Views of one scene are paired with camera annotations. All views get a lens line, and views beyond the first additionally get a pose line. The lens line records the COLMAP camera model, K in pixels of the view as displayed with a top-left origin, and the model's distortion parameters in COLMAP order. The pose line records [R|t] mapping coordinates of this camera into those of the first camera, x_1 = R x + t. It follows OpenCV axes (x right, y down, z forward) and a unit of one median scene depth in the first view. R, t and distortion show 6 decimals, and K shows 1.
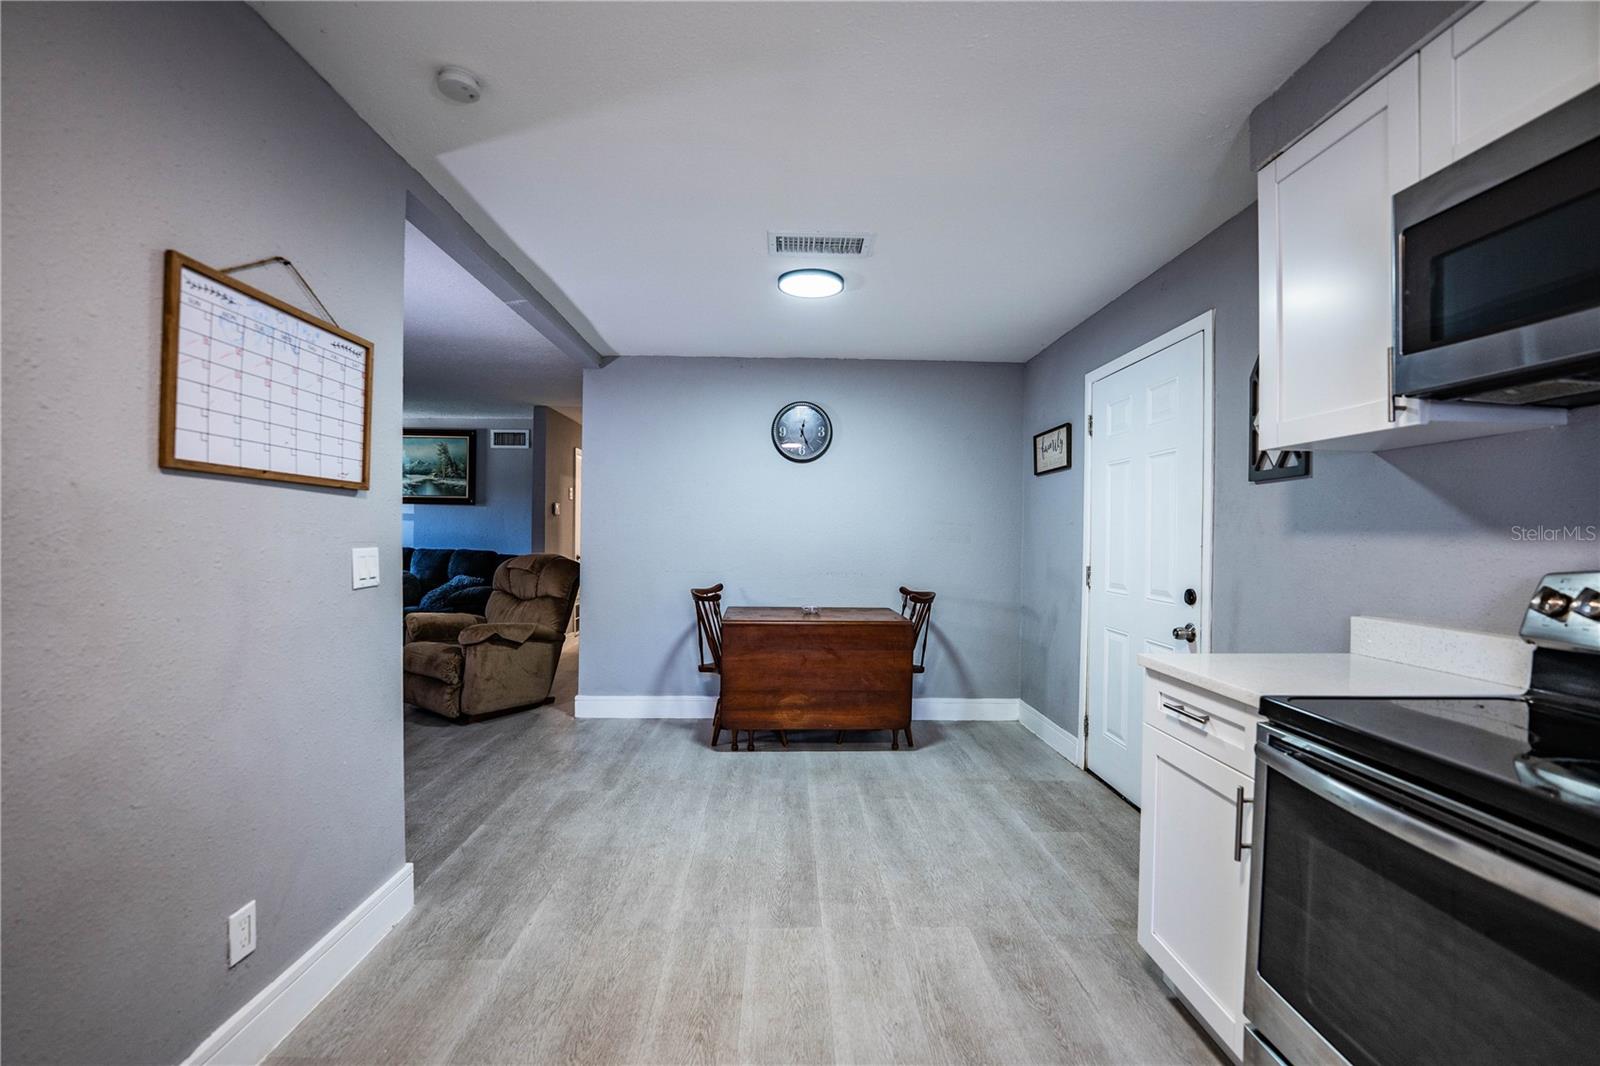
lens RADIAL K [[655.2, 0, 800.0], [0, 655.2, 533.0], [0, 0, 1]] dist [-0.018709, 0.000432]
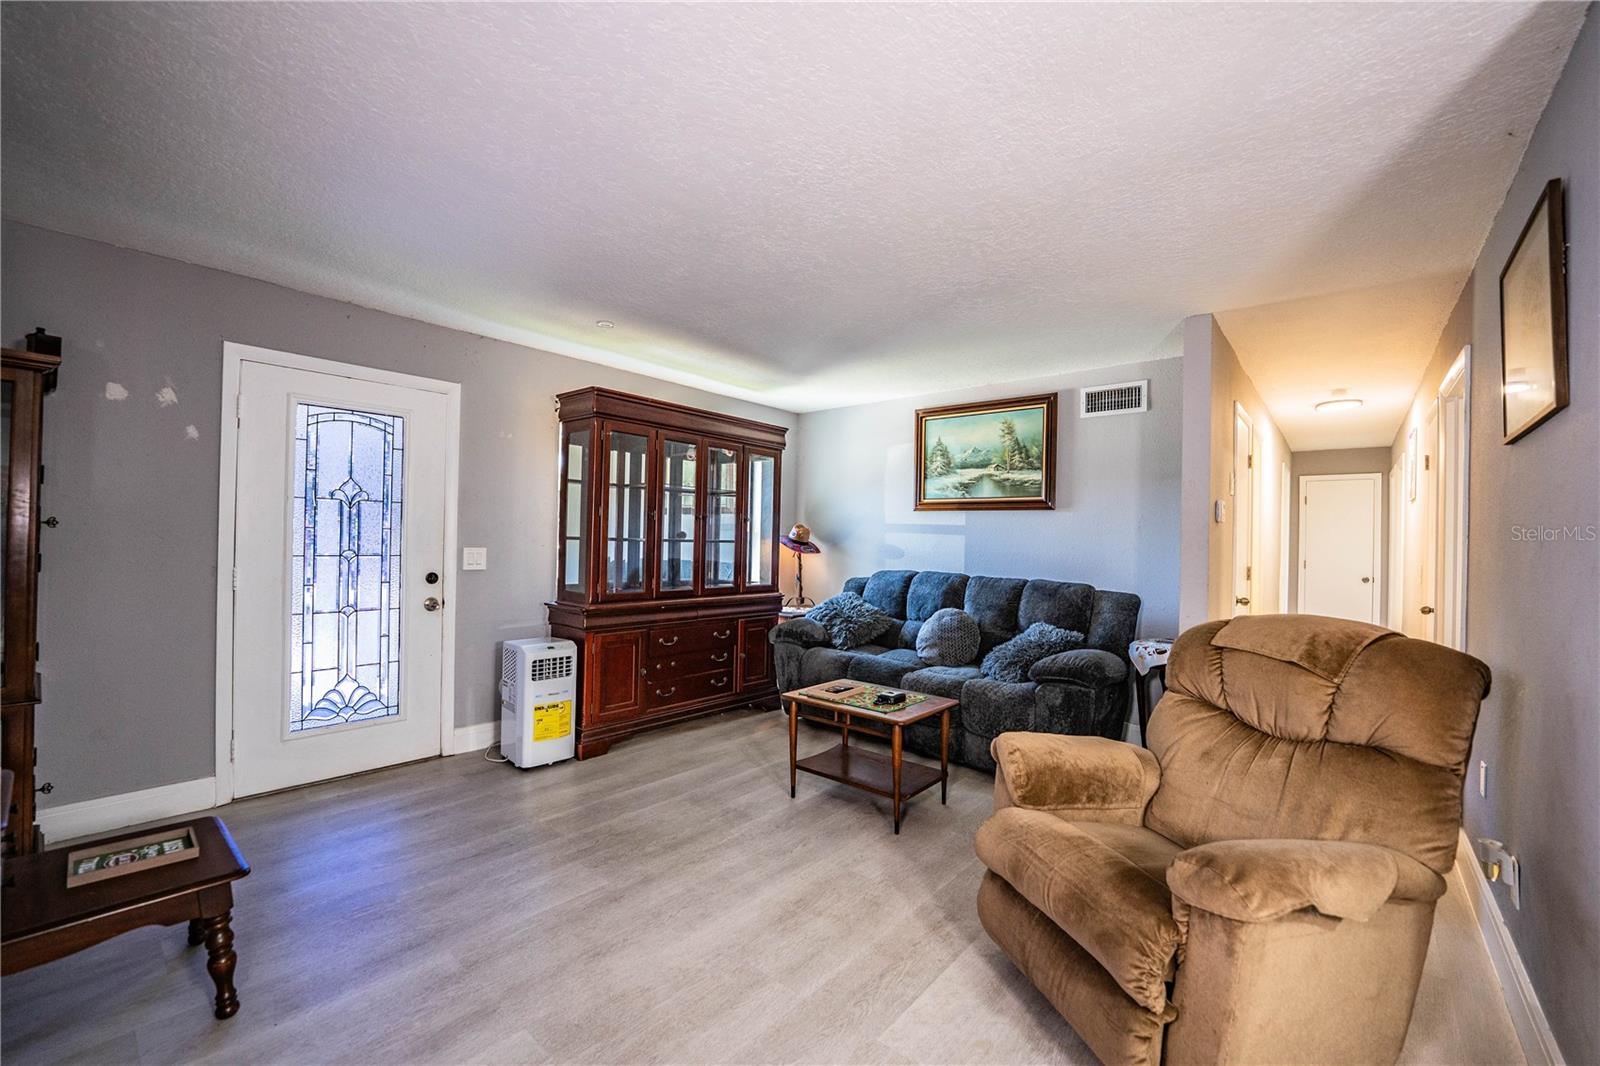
lens RADIAL K [[655.2, 0, 800.0], [0, 655.2, 533.0], [0, 0, 1]] dist [-0.018709, 0.000432]
pose [[0.744723, -0.003315, -0.667365, -0.717224], [-0.013087, 0.999723, -0.019569, -0.013770], [0.667245, 0.023308, 0.744474, 1.000038]]
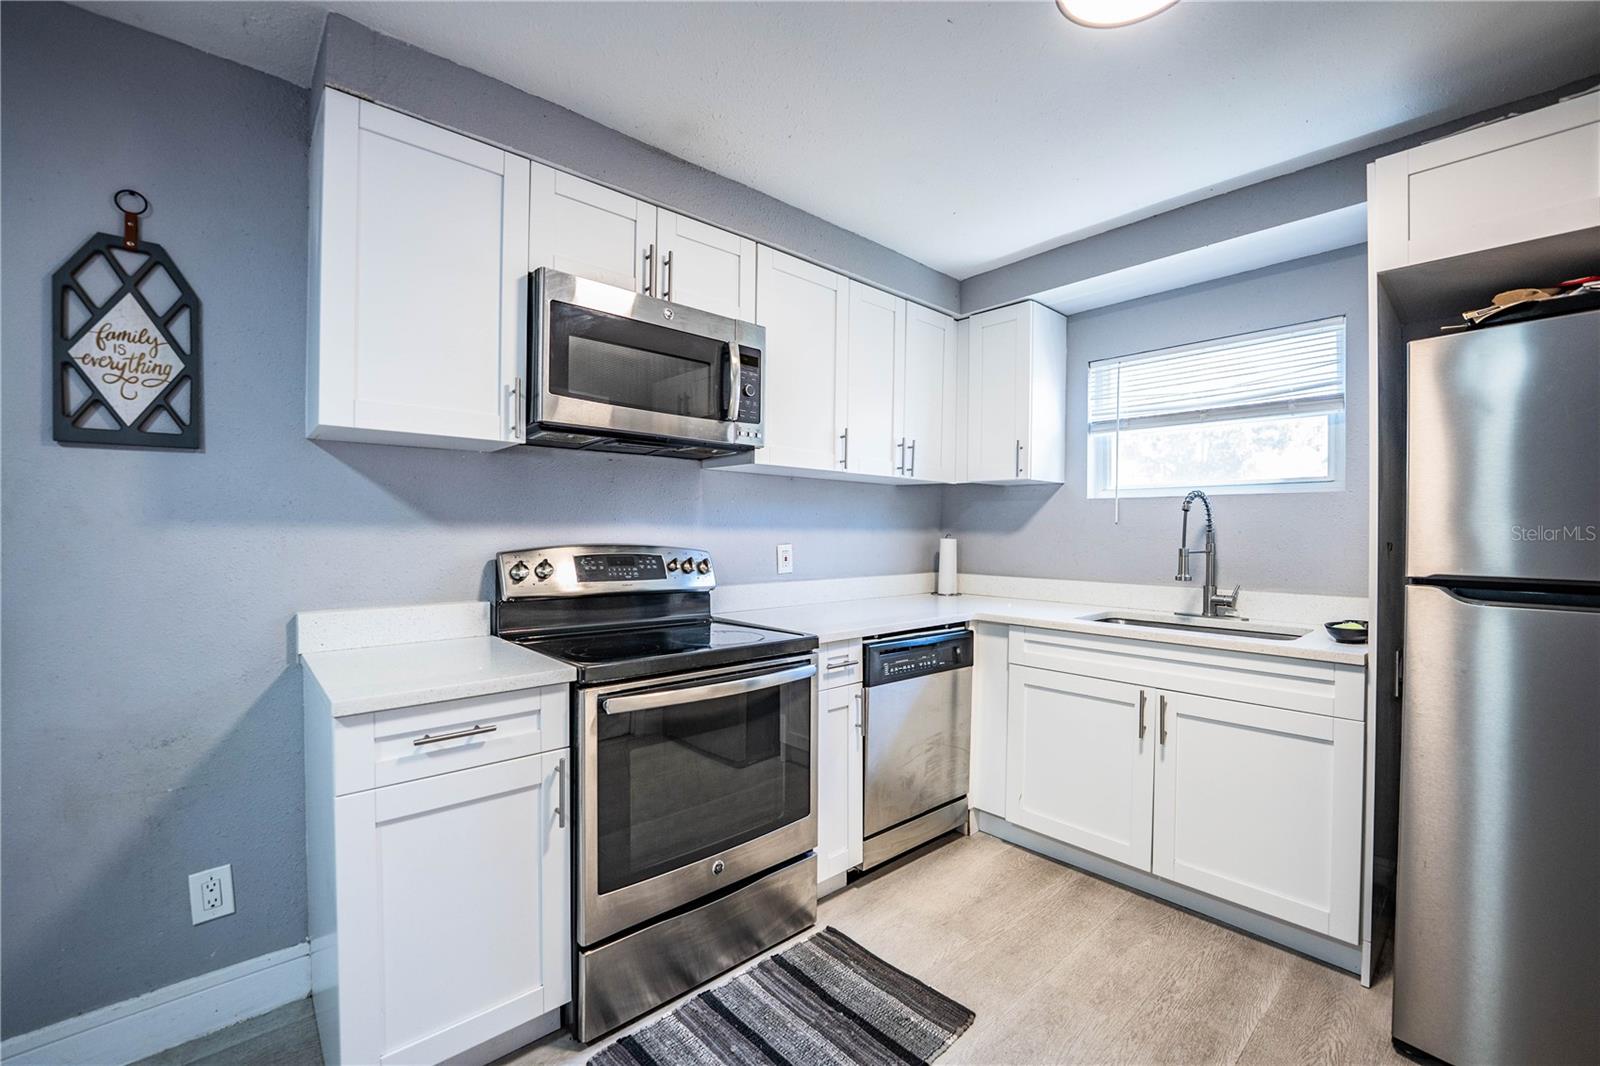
lens RADIAL K [[655.2, 0, 800.0], [0, 655.2, 533.0], [0, 0, 1]] dist [-0.018709, 0.000432]
pose [[-0.645927, -0.017703, 0.763194, -0.224589], [-0.010775, 0.999843, 0.014072, -0.005624], [-0.763323, 0.000866, -0.646016, 0.757270]]
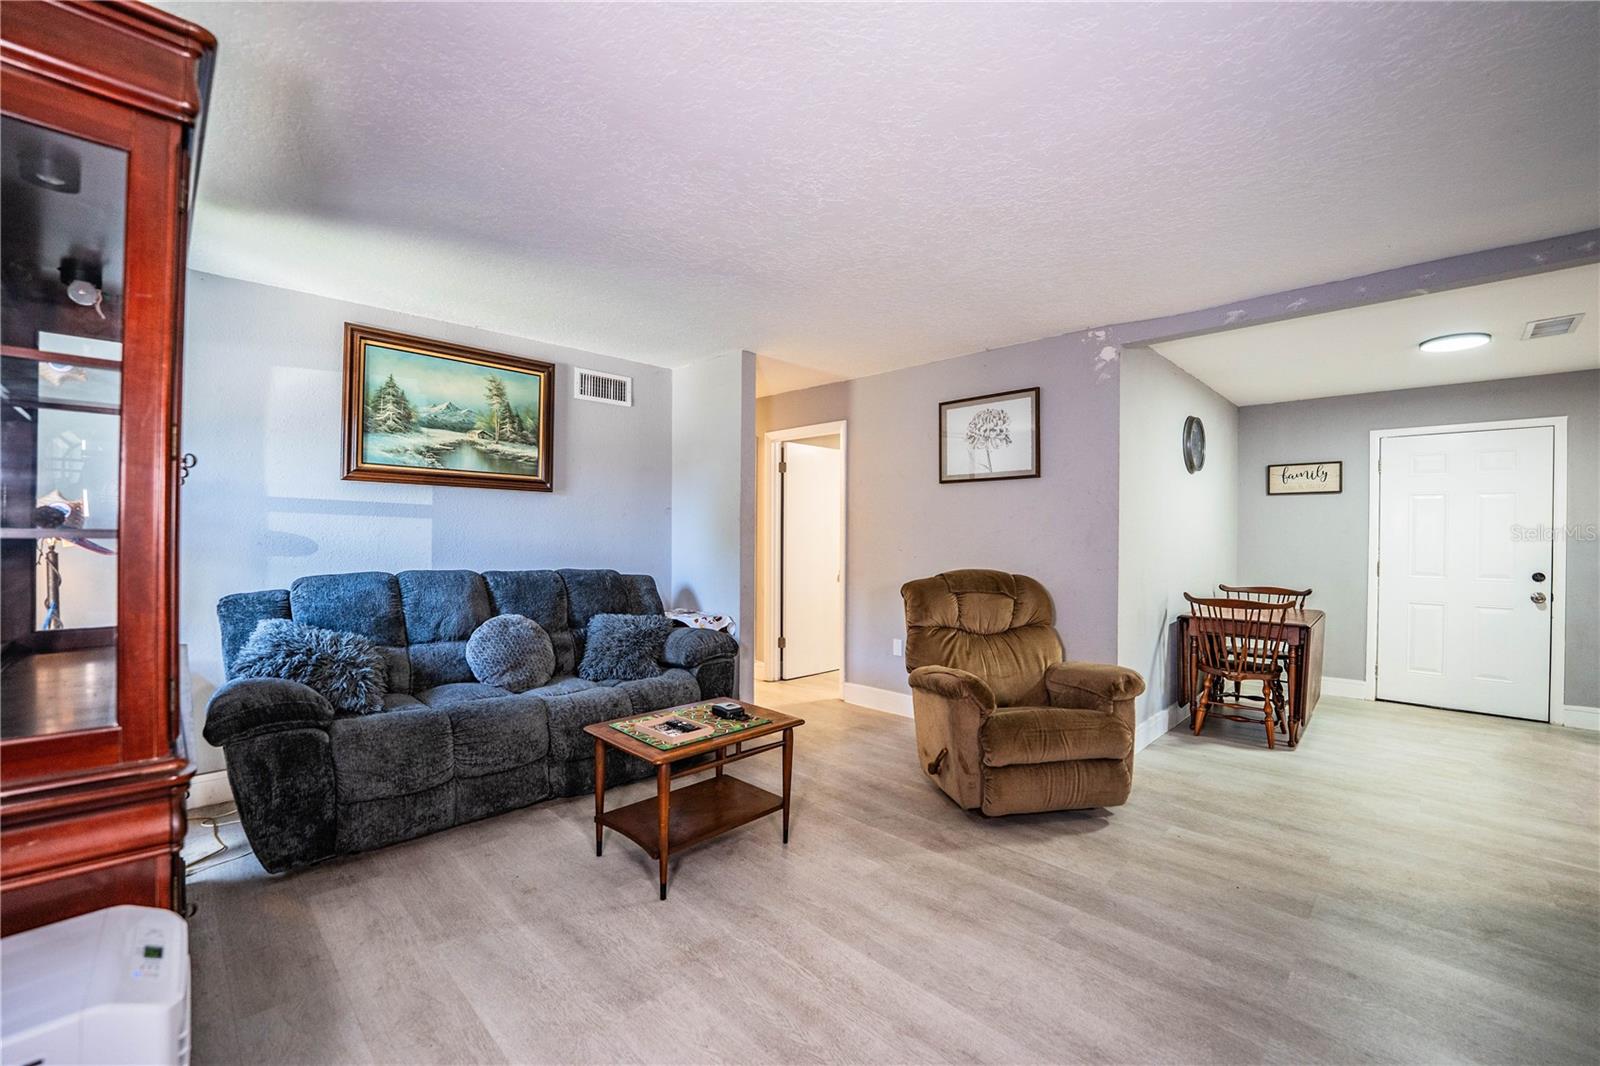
lens RADIAL K [[655.2, 0, 800.0], [0, 655.2, 533.0], [0, 0, 1]] dist [-0.018709, 0.000432]
pose [[0.716982, -0.003482, 0.697083, -2.069009], [-0.001417, 0.999978, 0.006453, -0.030239], [-0.697090, -0.005614, 0.716961, 1.186125]]
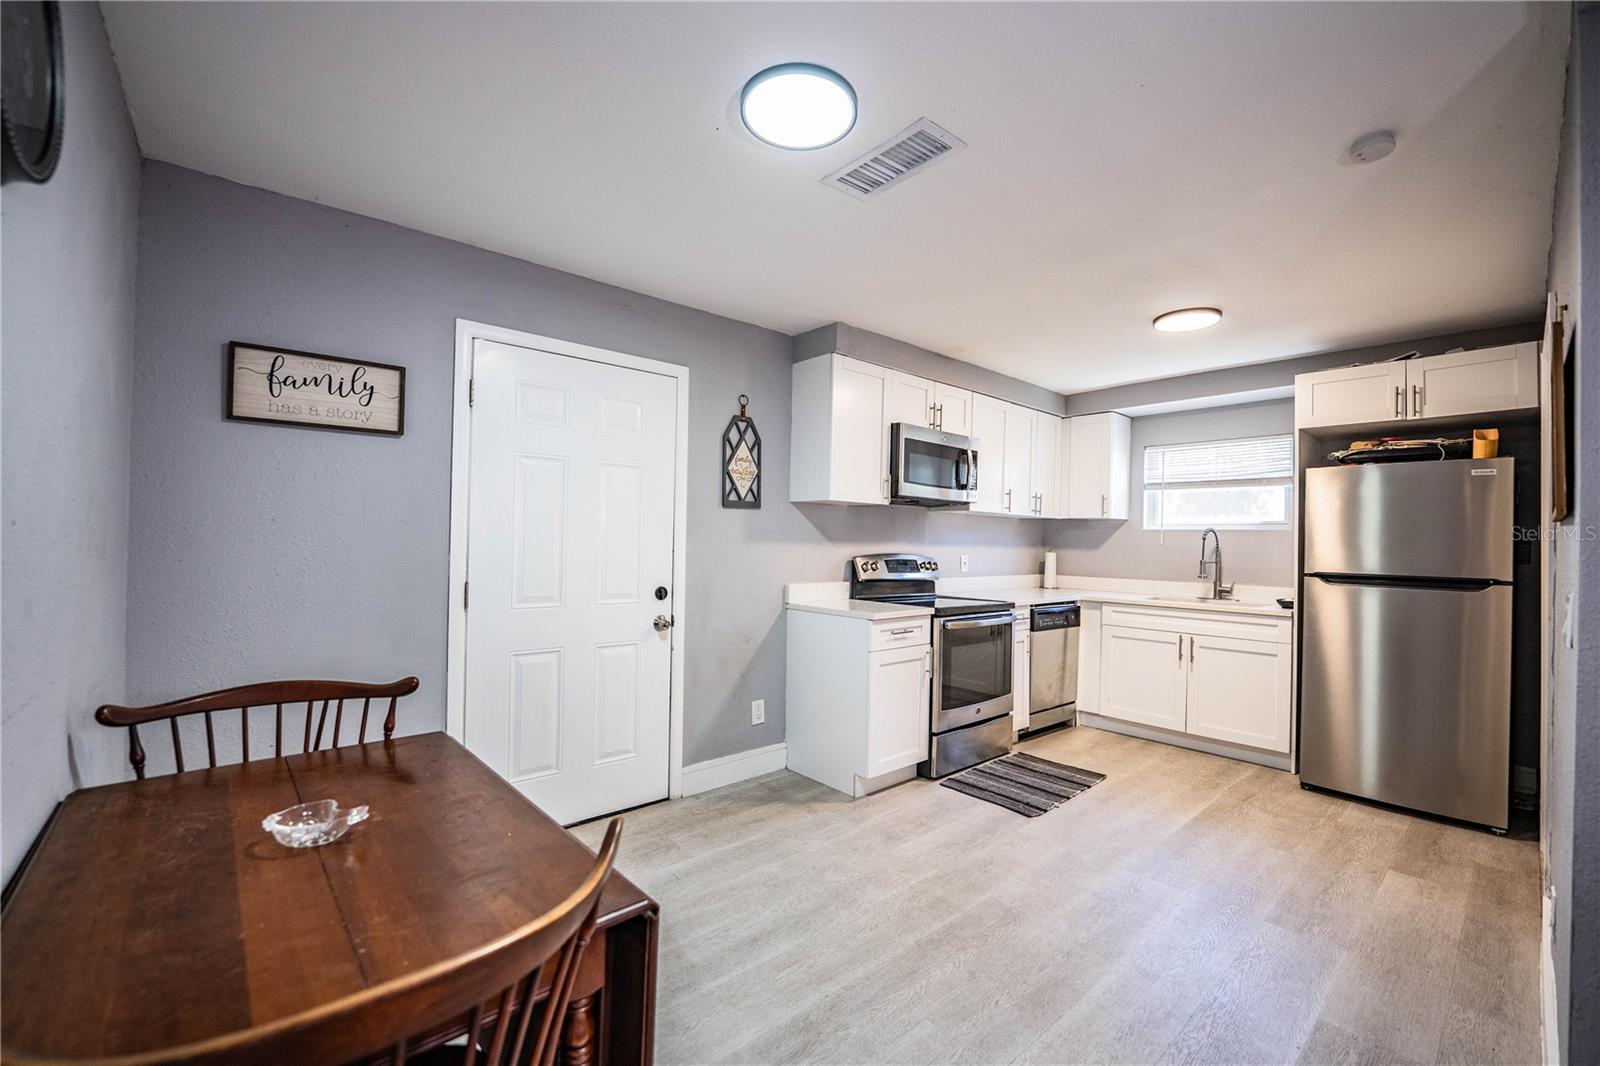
lens RADIAL K [[655.2, 0, 800.0], [0, 655.2, 533.0], [0, 0, 1]] dist [-0.018709, 0.000432]
pose [[-0.634538, -0.014073, 0.772764, -0.507858], [-0.024673, 0.999693, -0.002054, -0.017312], [-0.772498, -0.020370, -0.634690, 1.613961]]
